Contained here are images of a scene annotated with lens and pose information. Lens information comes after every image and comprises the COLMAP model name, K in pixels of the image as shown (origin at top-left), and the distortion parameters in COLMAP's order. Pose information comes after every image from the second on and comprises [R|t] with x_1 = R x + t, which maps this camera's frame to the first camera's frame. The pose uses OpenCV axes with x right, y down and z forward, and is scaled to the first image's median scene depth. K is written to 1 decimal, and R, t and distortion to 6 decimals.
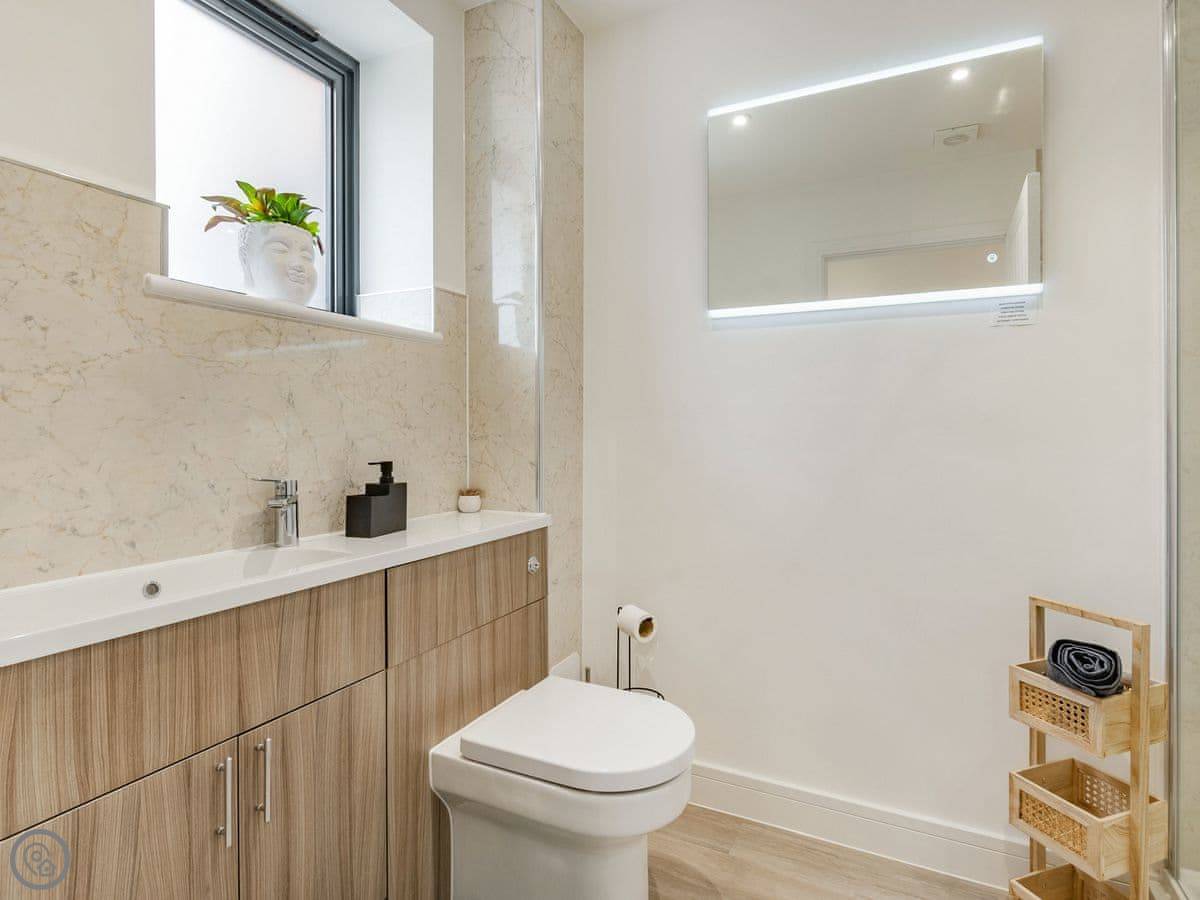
lens RADIAL K [[629.9, 0, 601.1], [0, 629.9, 440.2], [0, 0, 1]] dist [0.003741, 0.000554]
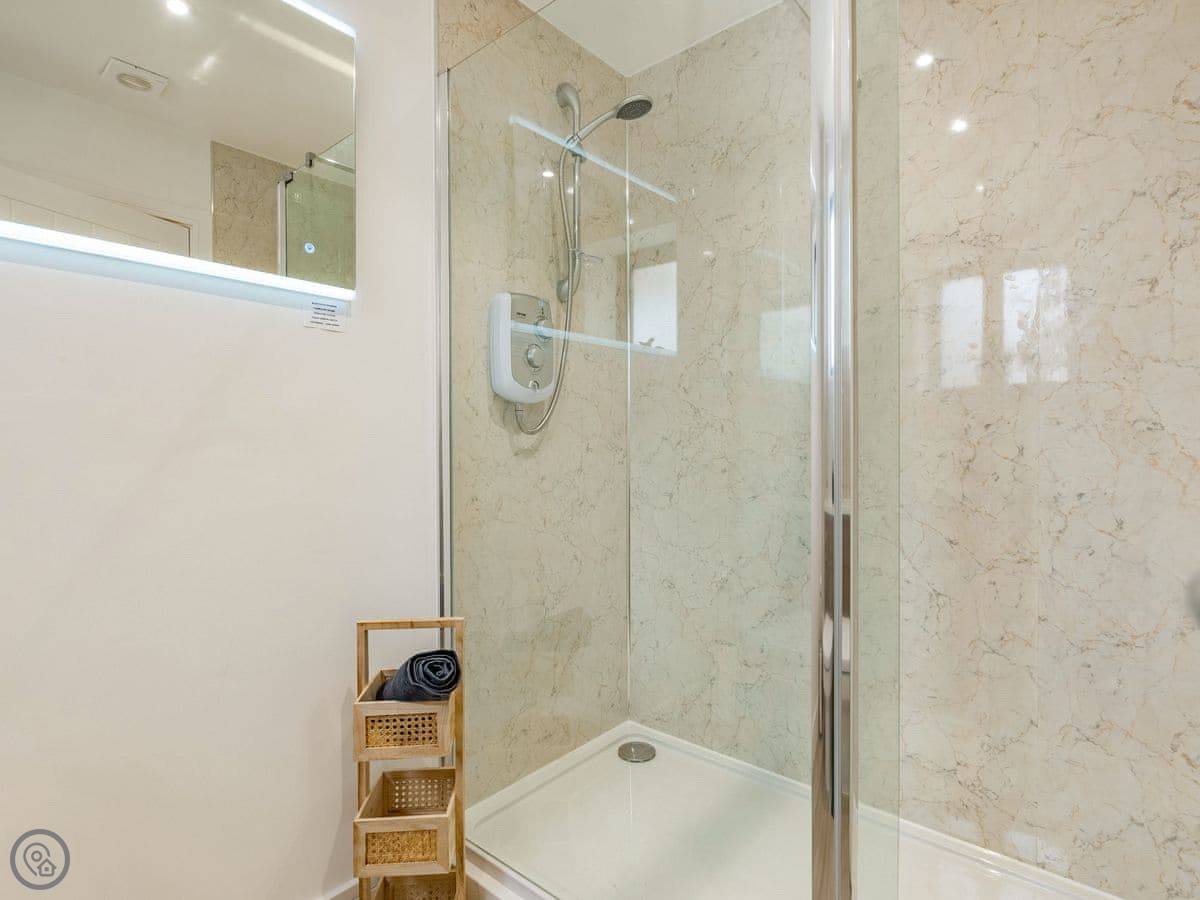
lens RADIAL K [[629.9, 0, 600.7], [0, 629.9, 454.2], [0, 0, 1]] dist [0.003741, 0.000554]
pose [[0.231182, -0.011246, 0.972846, -0.151169], [0.016895, 0.999829, 0.007543, -0.003369], [-0.972764, 0.014693, 0.231332, 0.449359]]
